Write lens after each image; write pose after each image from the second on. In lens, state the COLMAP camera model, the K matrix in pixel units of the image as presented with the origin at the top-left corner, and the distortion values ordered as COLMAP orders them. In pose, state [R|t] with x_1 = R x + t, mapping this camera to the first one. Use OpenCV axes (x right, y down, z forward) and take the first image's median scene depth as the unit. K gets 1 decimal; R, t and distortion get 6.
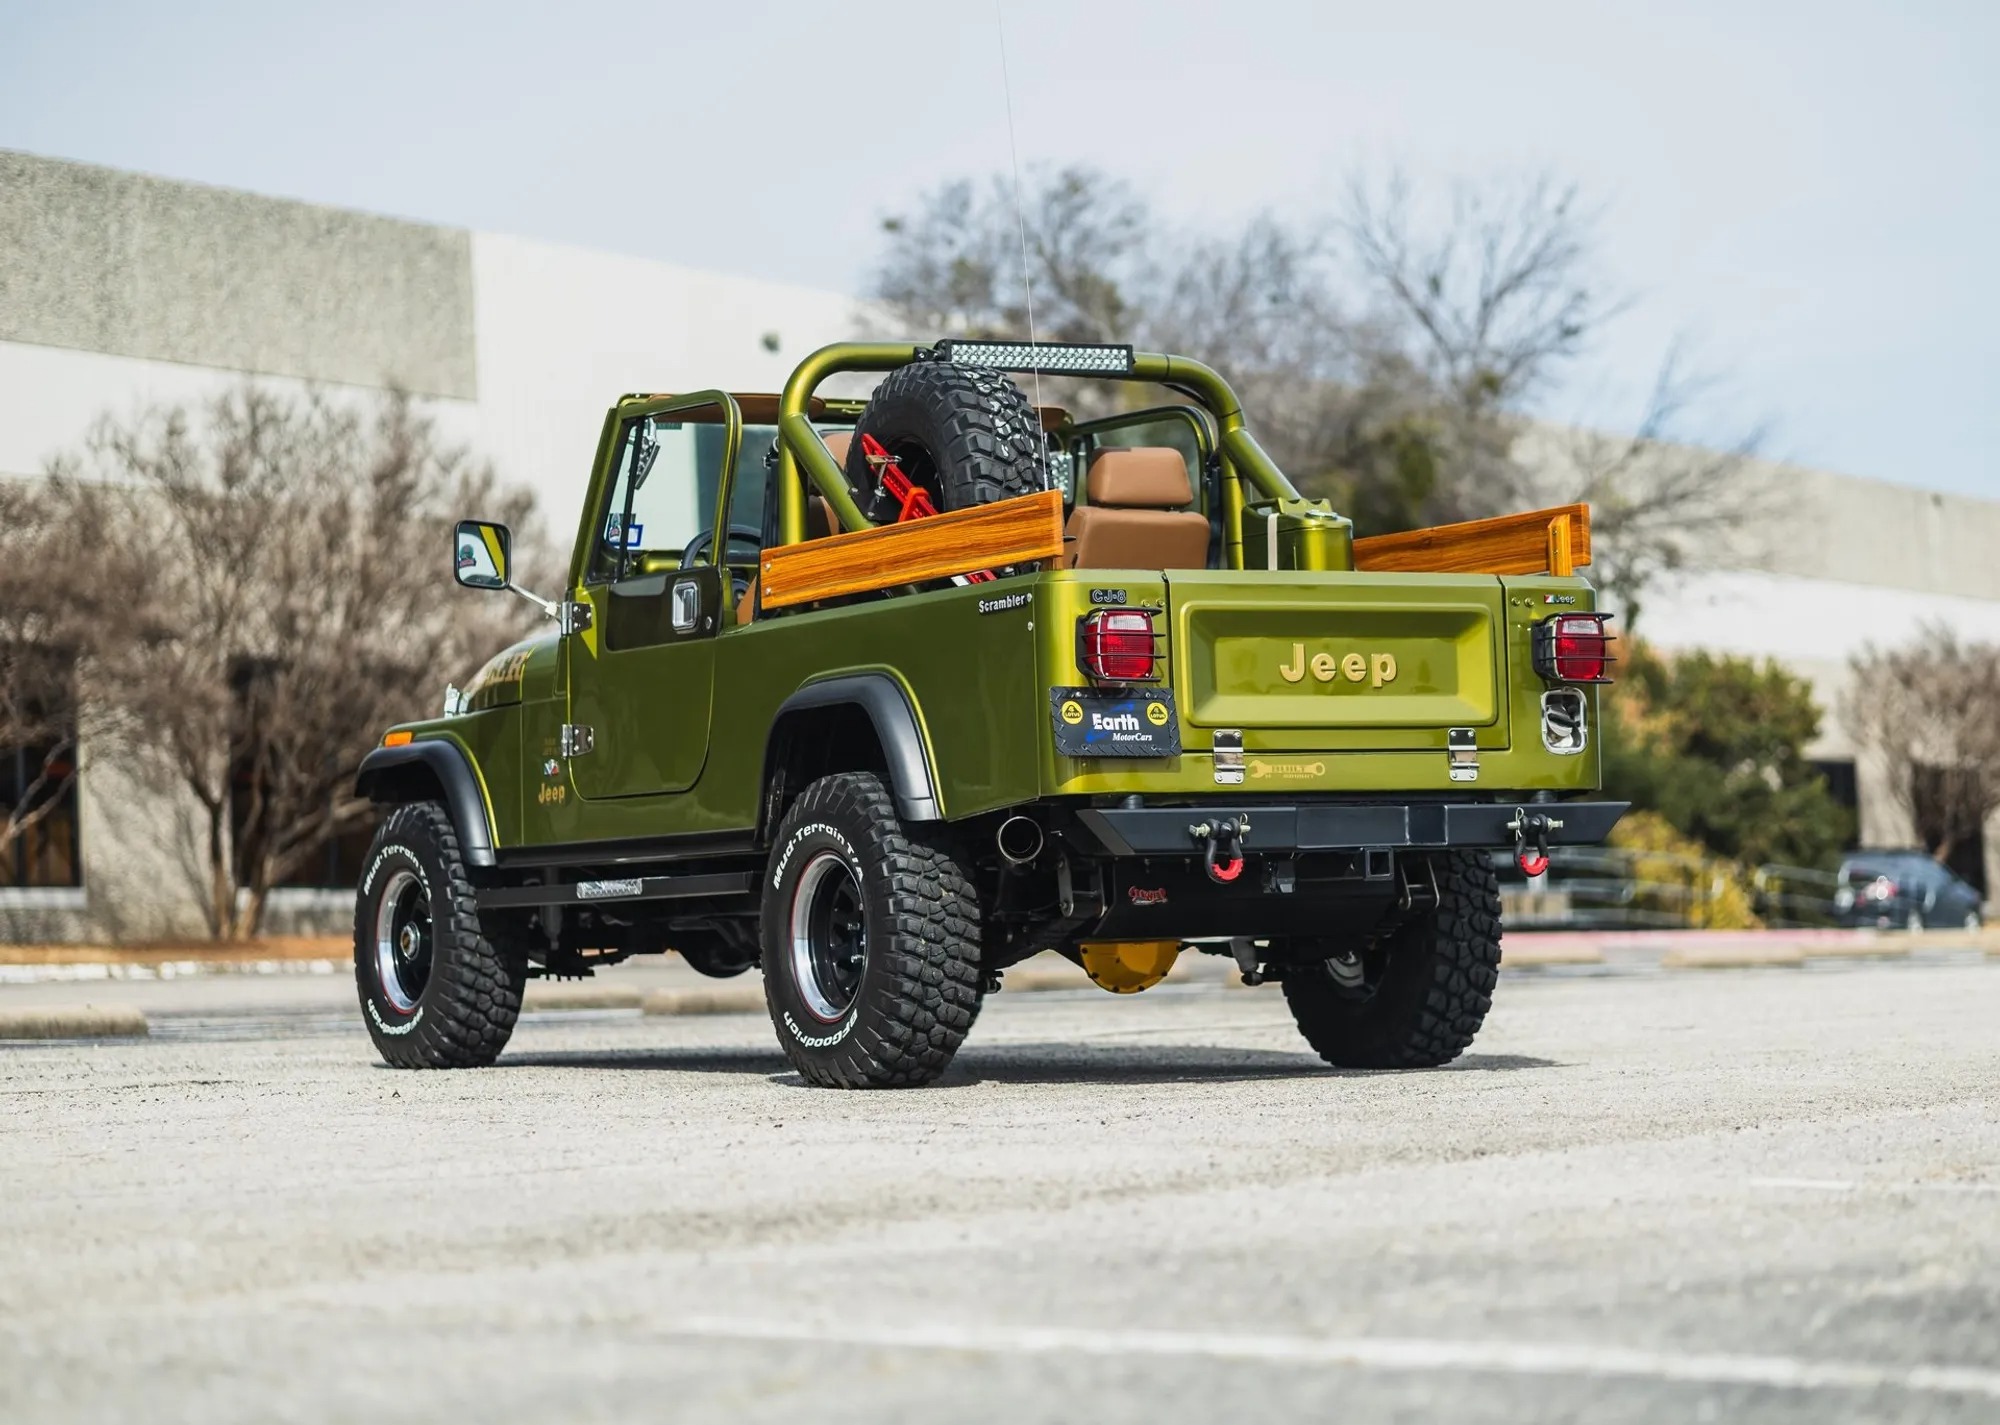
lens RADIAL K [[4878.2, 0, 1025.6], [0, 4878.2, 719.3], [0, 0, 1]] dist [-0.028540, -0.041393]
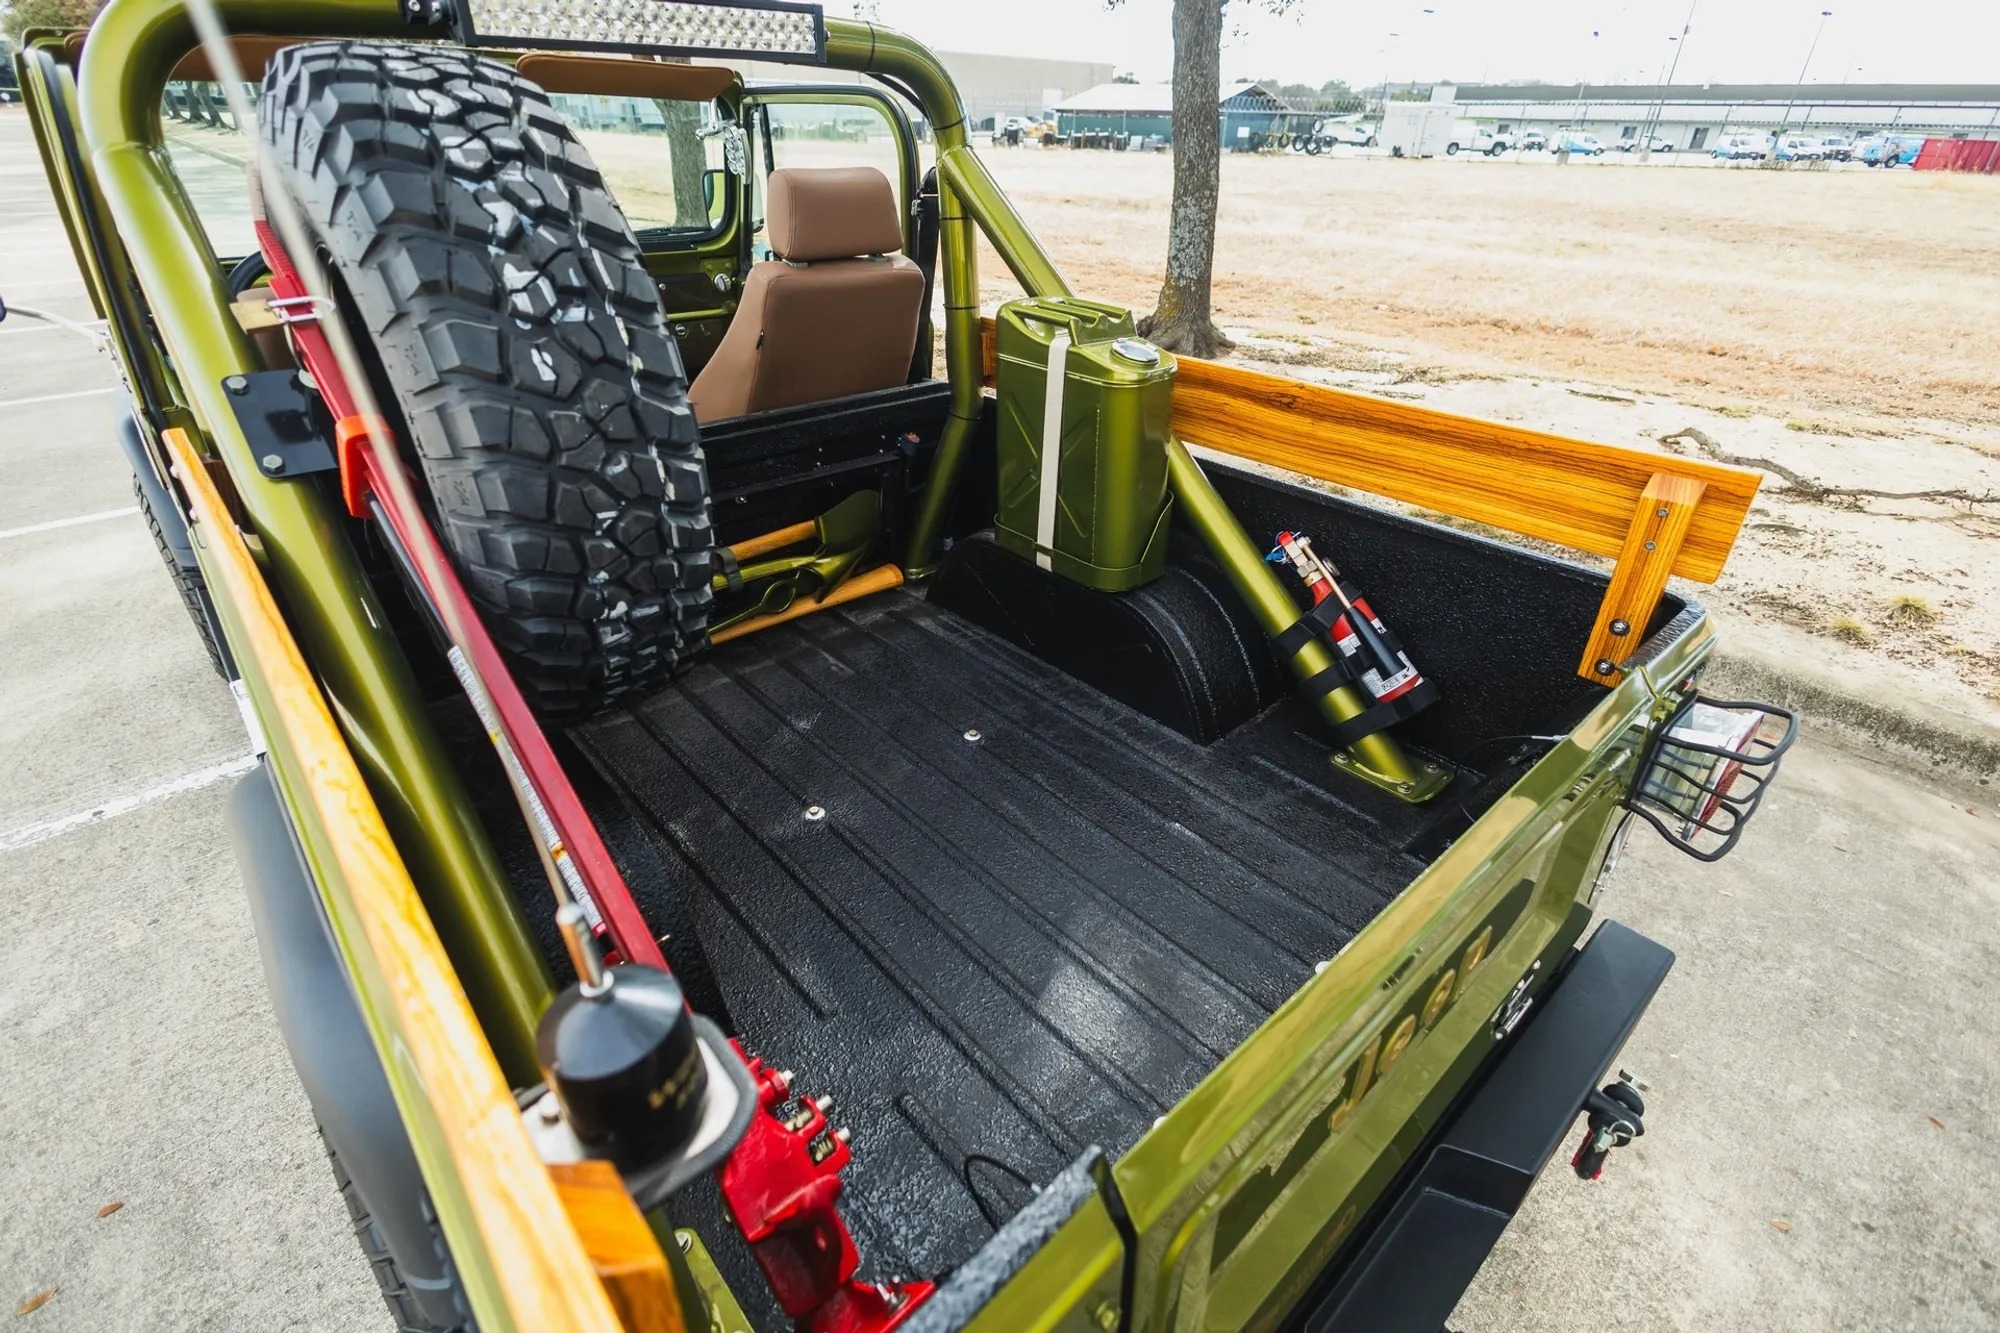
lens RADIAL K [[921.0, 0, 1005.5], [0, 921.0, 669.6], [0, 0, 1]] dist [0.014434, -0.000672]
pose [[0.972760, -0.080975, 0.217211, 0.012105], [-0.049495, 0.842848, 0.535871, -0.069433], [-0.226468, -0.532024, 0.815881, 0.847085]]
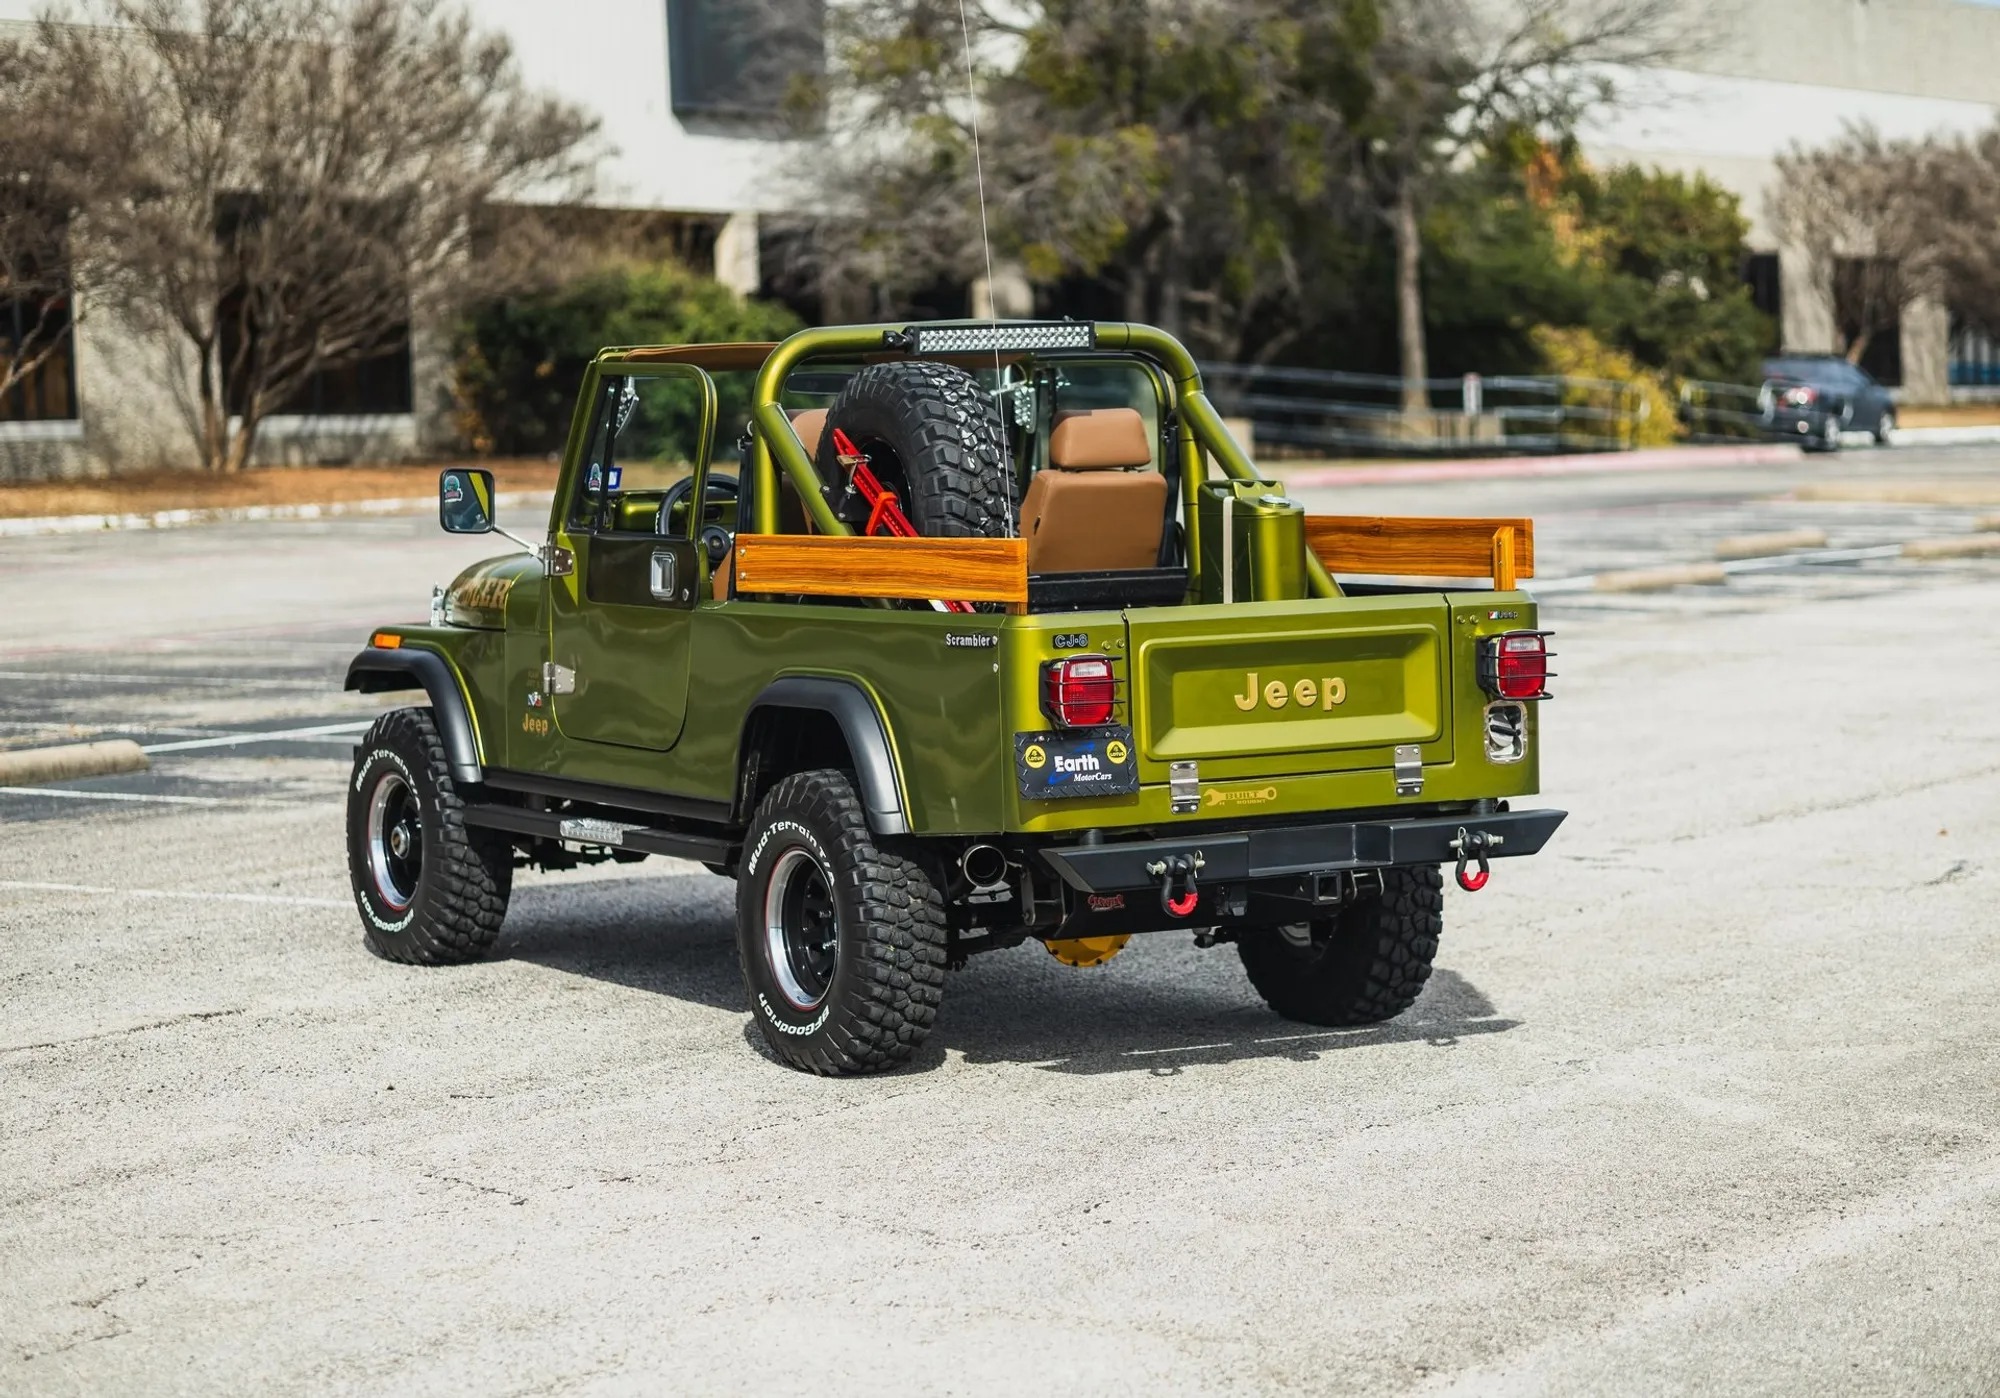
lens RADIAL K [[4663.3, 0, 1000.0], [0, 4663.3, 699.0], [0, 0, 1]] dist [-0.010305, -0.346794]
pose [[0.999984, 0.003704, 0.004309, -0.002017], [-0.004164, 0.993683, 0.112142, -0.107067], [-0.003867, -0.112159, 0.993683, 0.007924]]
